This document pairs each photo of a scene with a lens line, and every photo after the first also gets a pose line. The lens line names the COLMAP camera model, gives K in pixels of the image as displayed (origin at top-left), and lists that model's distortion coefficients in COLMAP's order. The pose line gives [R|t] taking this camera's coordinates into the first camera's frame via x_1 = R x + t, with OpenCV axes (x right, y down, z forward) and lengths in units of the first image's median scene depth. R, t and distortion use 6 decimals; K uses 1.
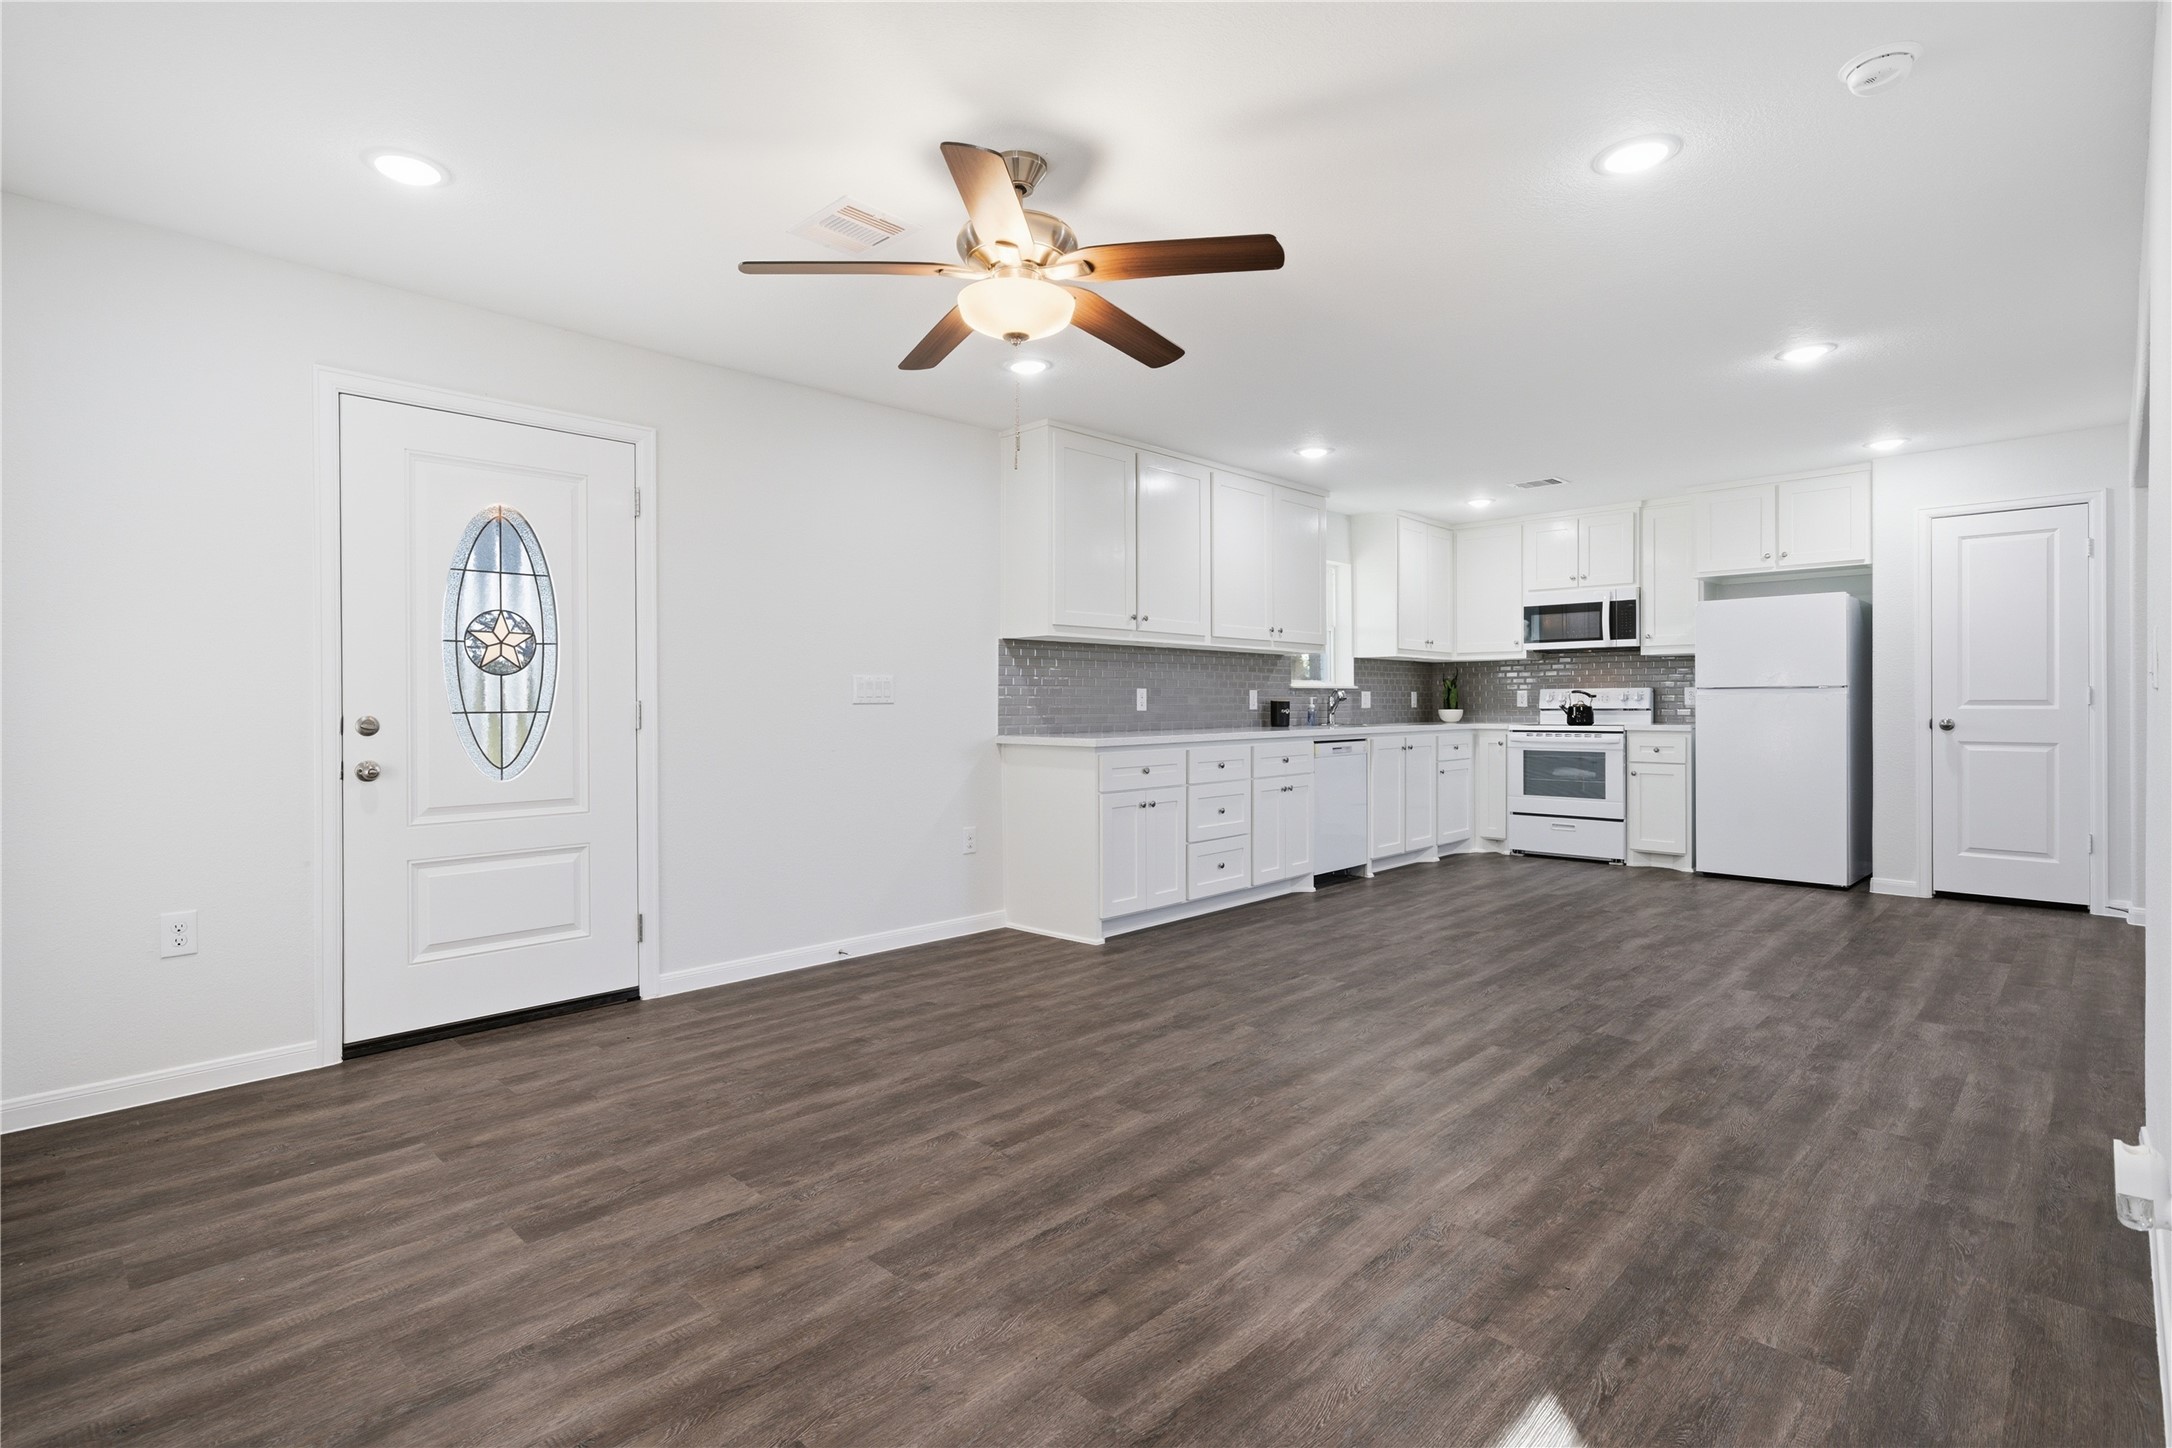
lens RADIAL K [[974.5, 0, 1091.2], [0, 974.5, 701.3], [0, 0, 1]] dist [-0.002932, -0.010266]
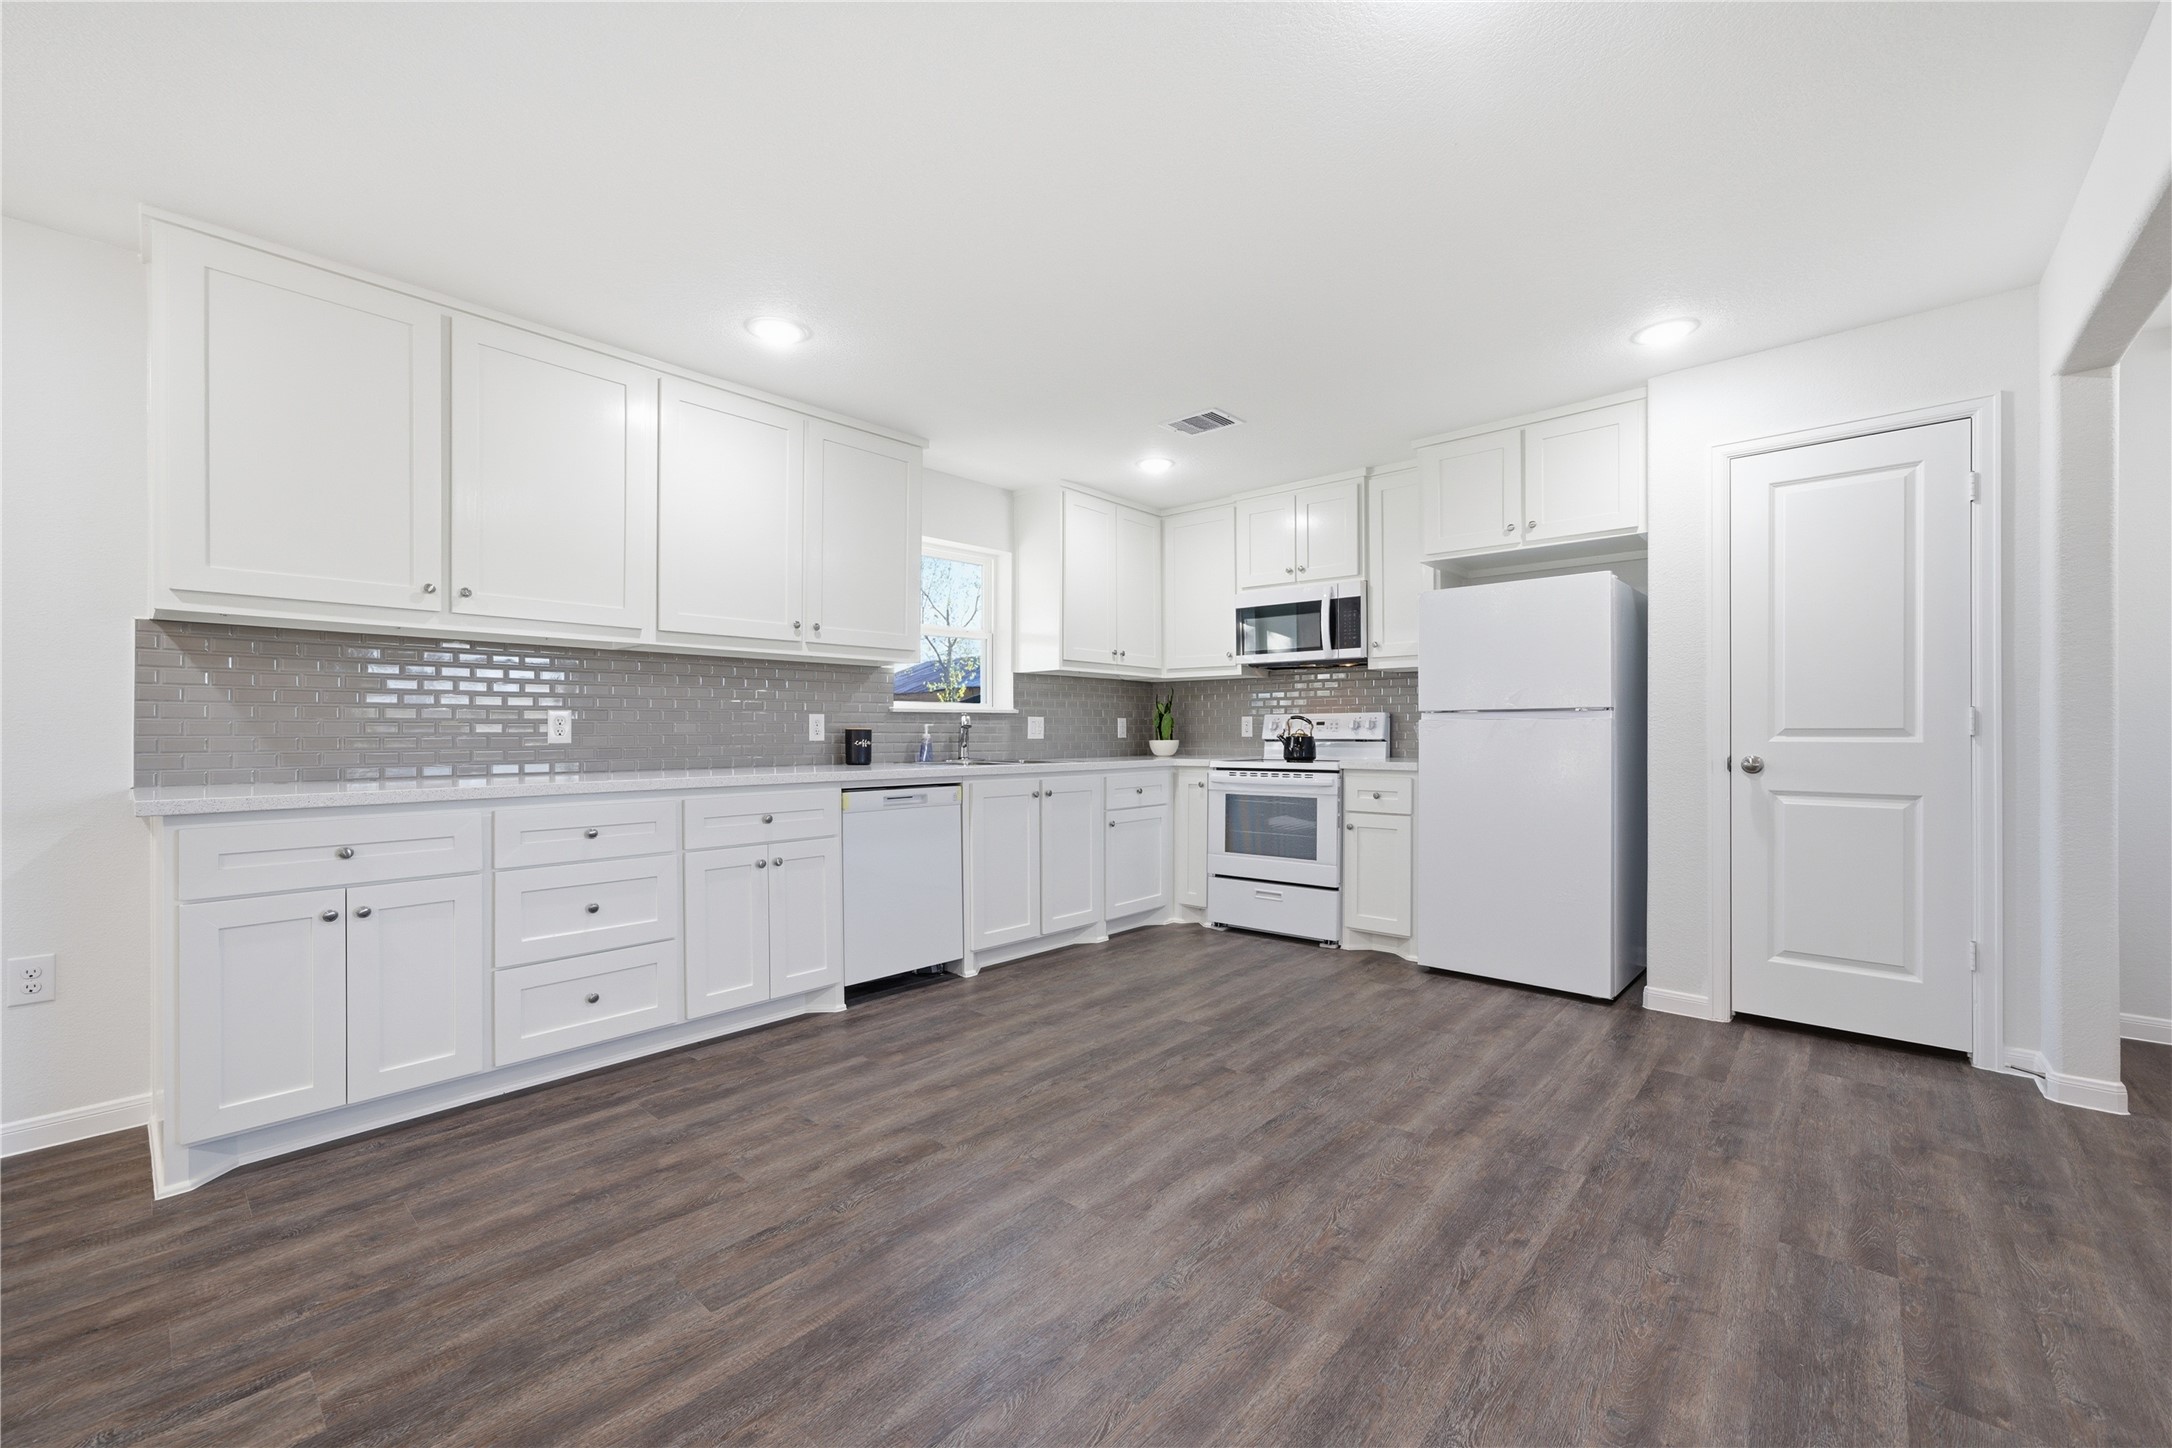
lens RADIAL K [[871.6, 0, 1081.0], [0, 871.6, 731.2], [0, 0, 1]] dist [-0.001615, 0.000108]
pose [[0.998905, 0.001098, 0.046775, 0.373374], [-0.001131, 0.999999, 0.000670, 0.000693], [-0.046775, -0.000722, 0.998905, 0.397603]]
